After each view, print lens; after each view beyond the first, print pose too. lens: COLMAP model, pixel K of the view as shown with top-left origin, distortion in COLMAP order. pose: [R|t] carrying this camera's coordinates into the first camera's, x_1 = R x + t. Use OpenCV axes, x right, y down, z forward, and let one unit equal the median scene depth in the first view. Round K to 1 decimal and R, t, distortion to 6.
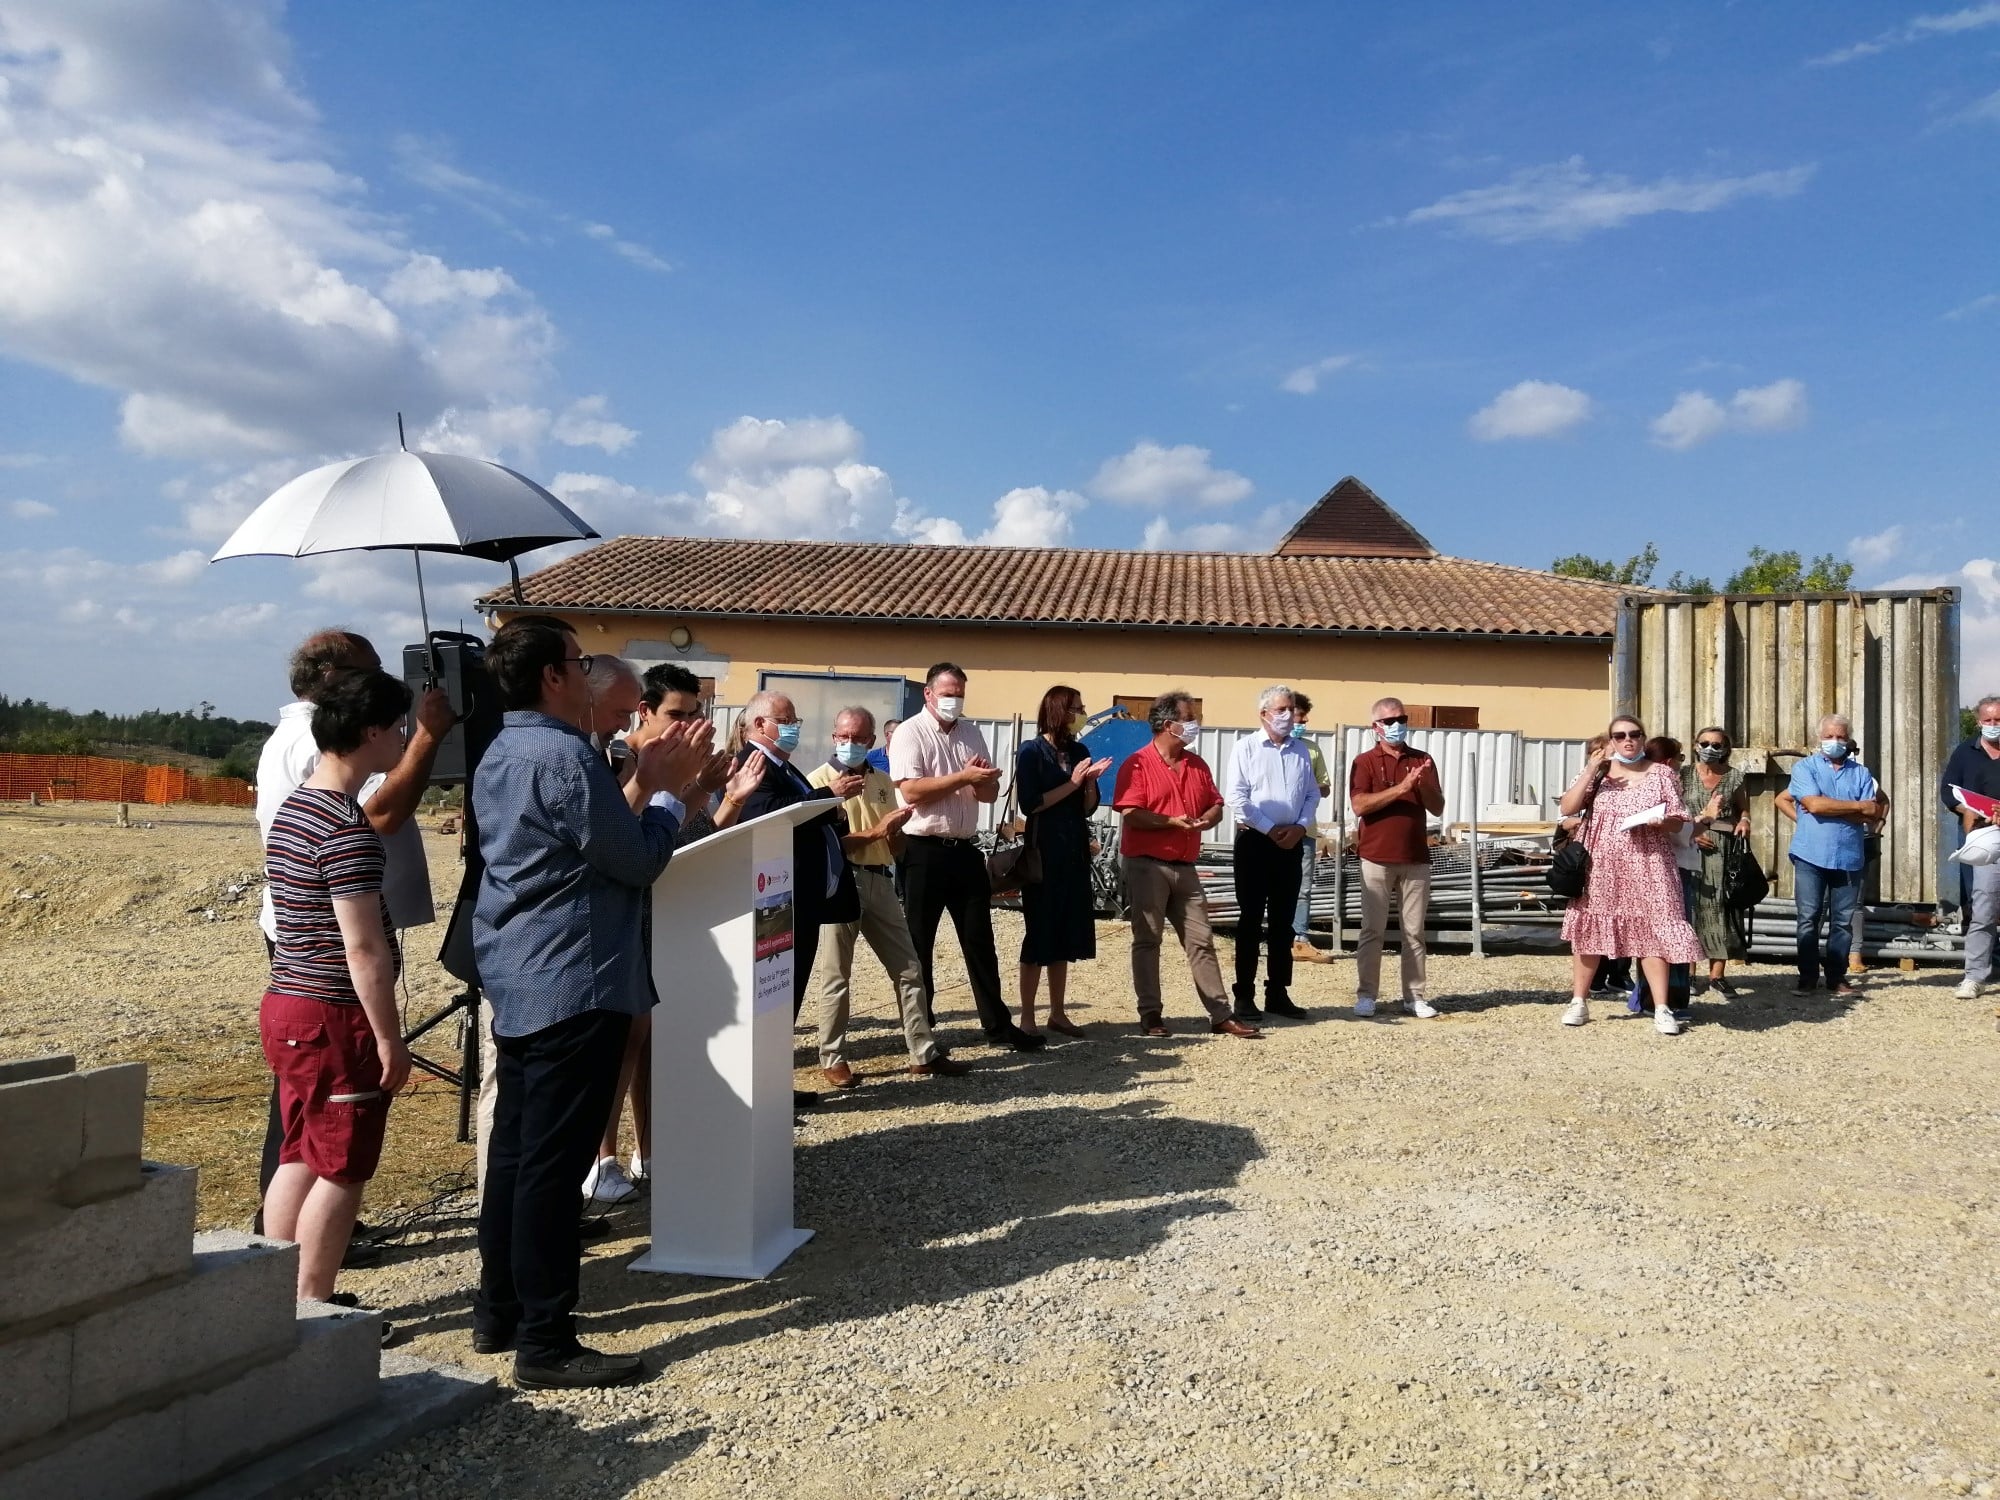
lens RADIAL K [[1581.1, 0, 1082.2], [0, 1581.1, 759.7], [0, 0, 1]] dist [0.039516, -0.089273]
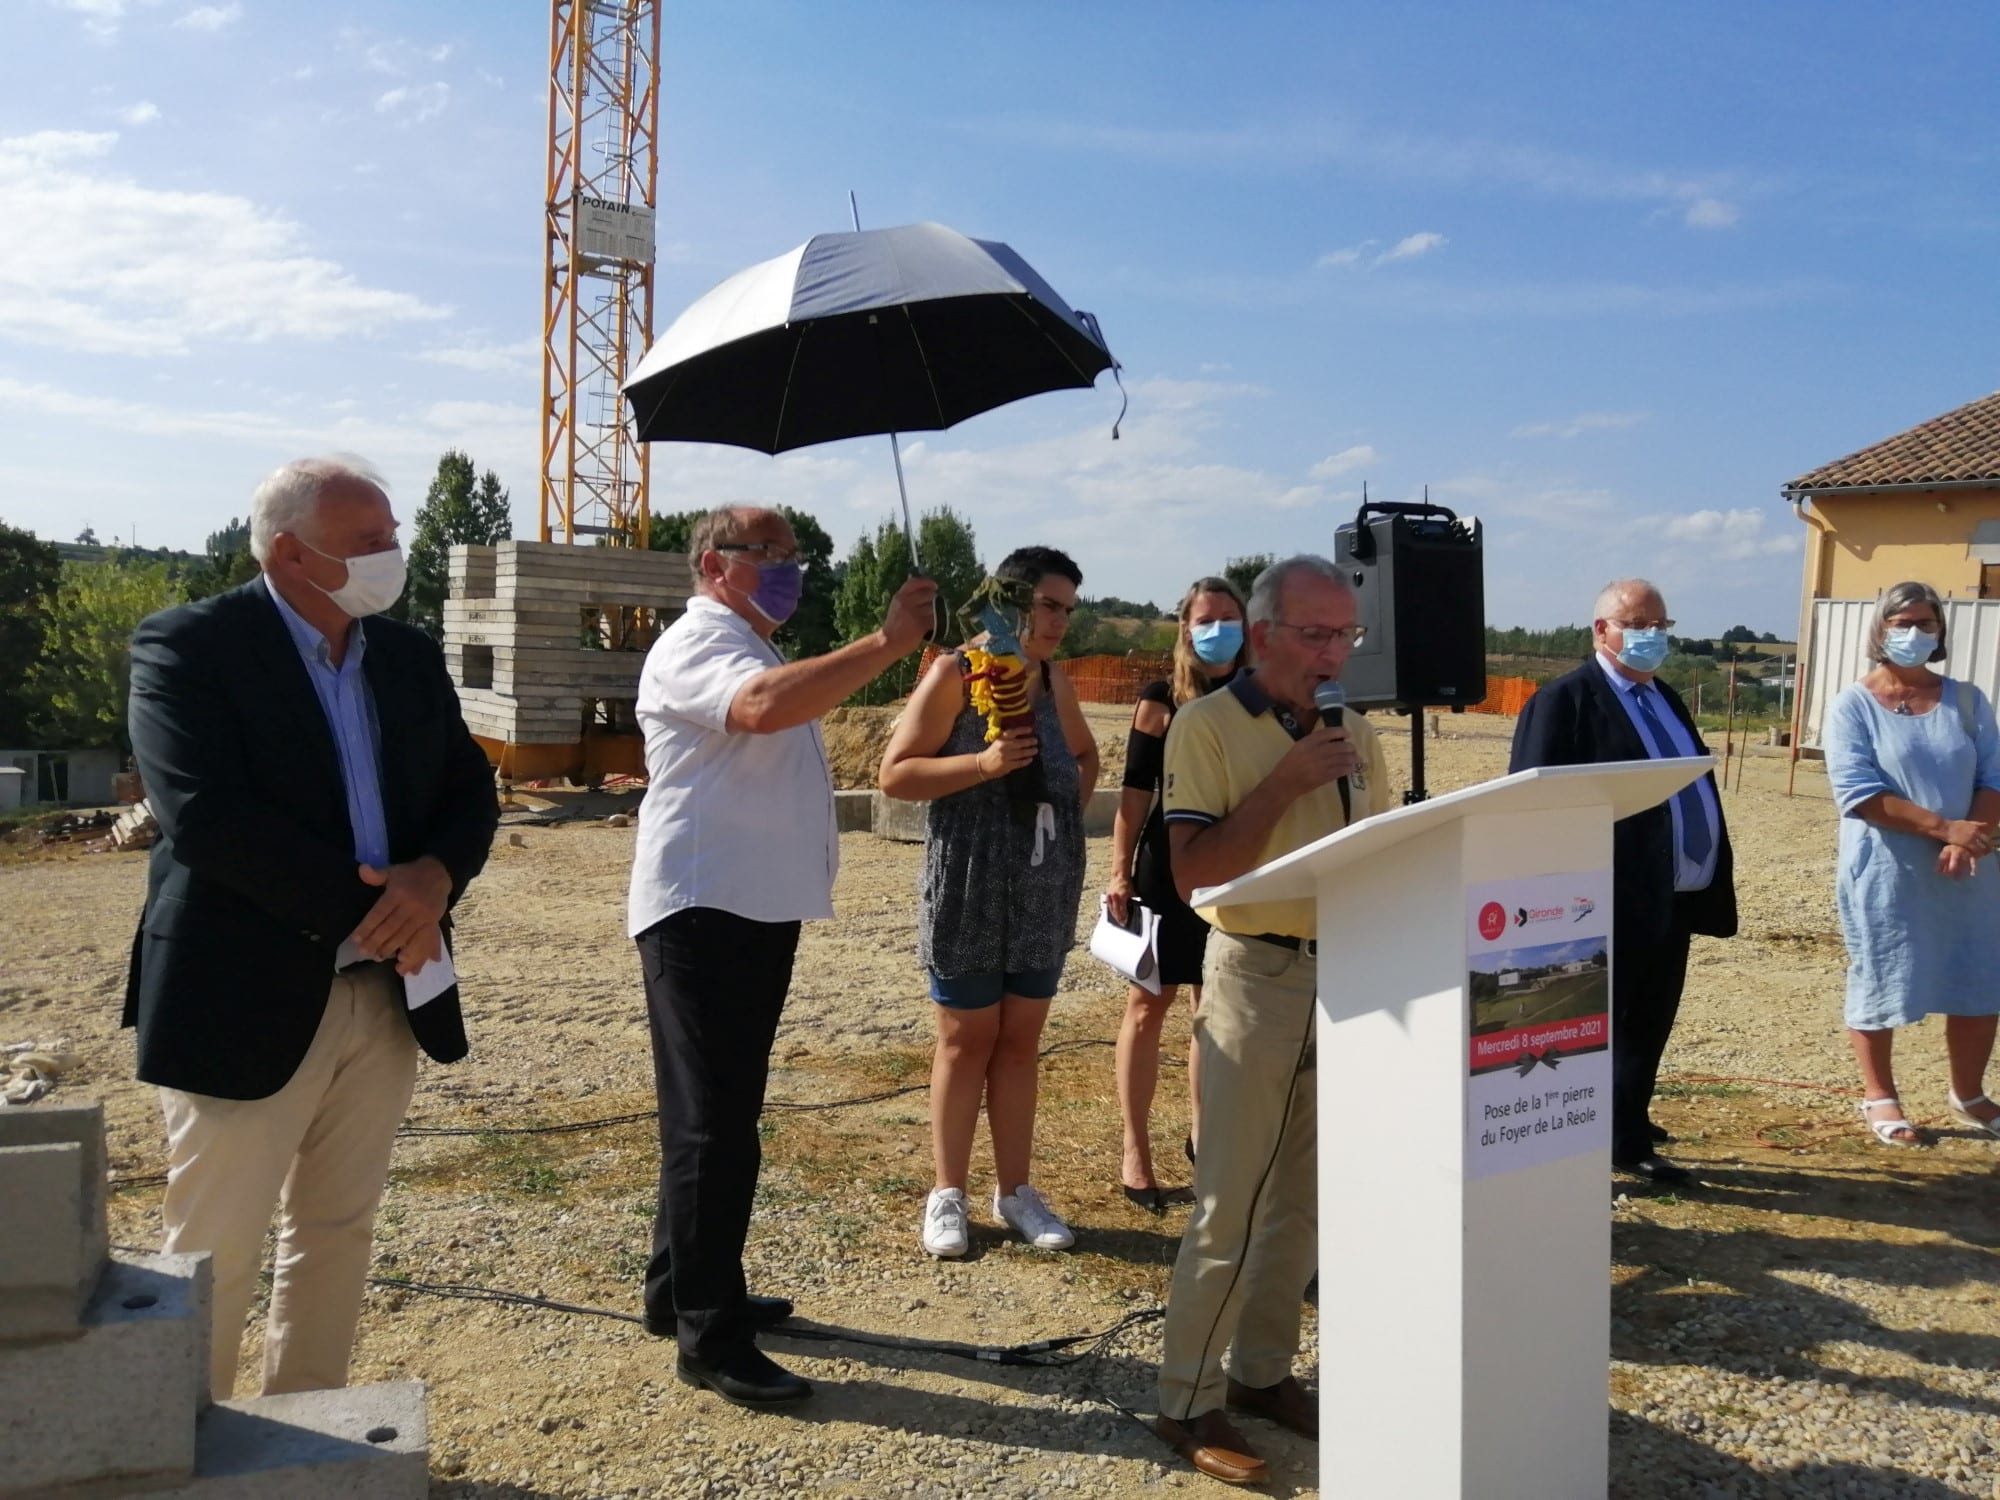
lens RADIAL K [[1596.4, 0, 995.9], [0, 1596.4, 751.7], [0, 0, 1]] dist [0.129217, -0.273022]
pose [[0.641581, 0.036190, -0.766201, 0.018172], [0.001794, 0.998813, 0.048679, -0.000471], [0.767054, -0.032607, 0.640754, 0.109285]]
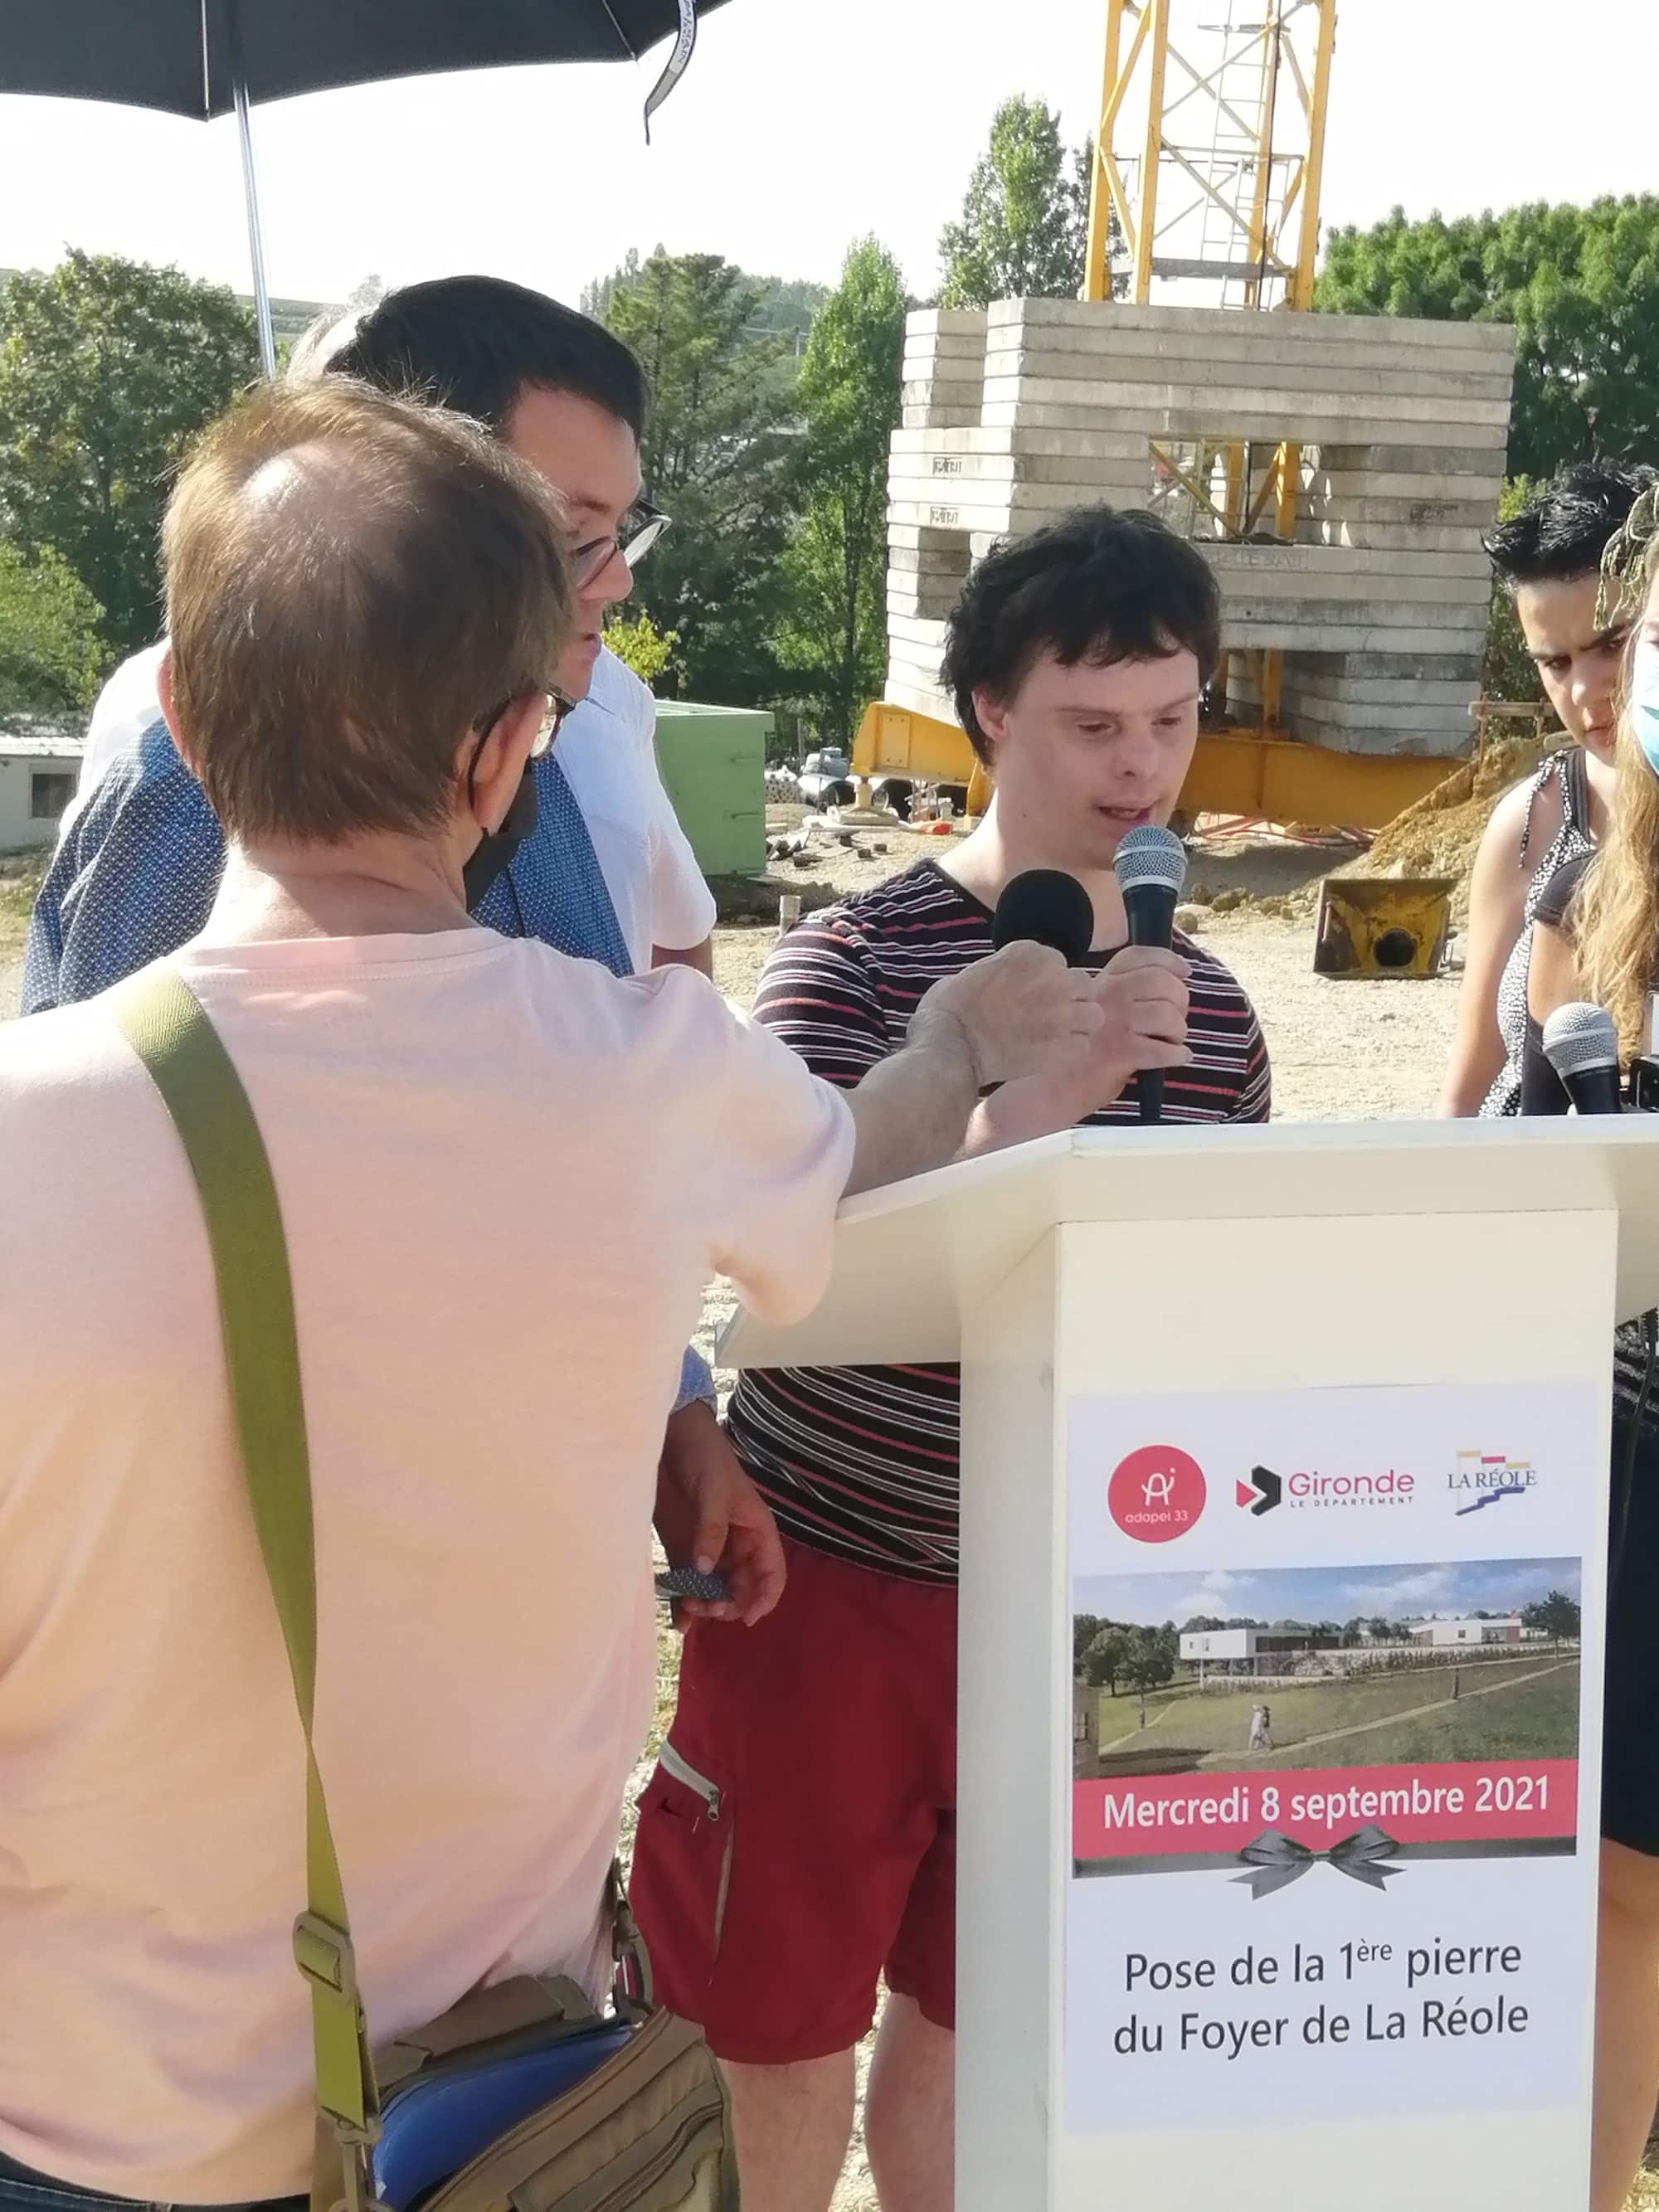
lens RADIAL K [[3528.7, 0, 787.8], [0, 3528.7, 1144.3], [0, 0, 1]] dist [0.112155, -0.143547]
pose [[0.290965, 0.156580, -0.943834, 0.038217], [-0.011275, 0.987009, 0.160266, -0.006988], [0.956667, -0.035990, 0.288951, 0.166116]]
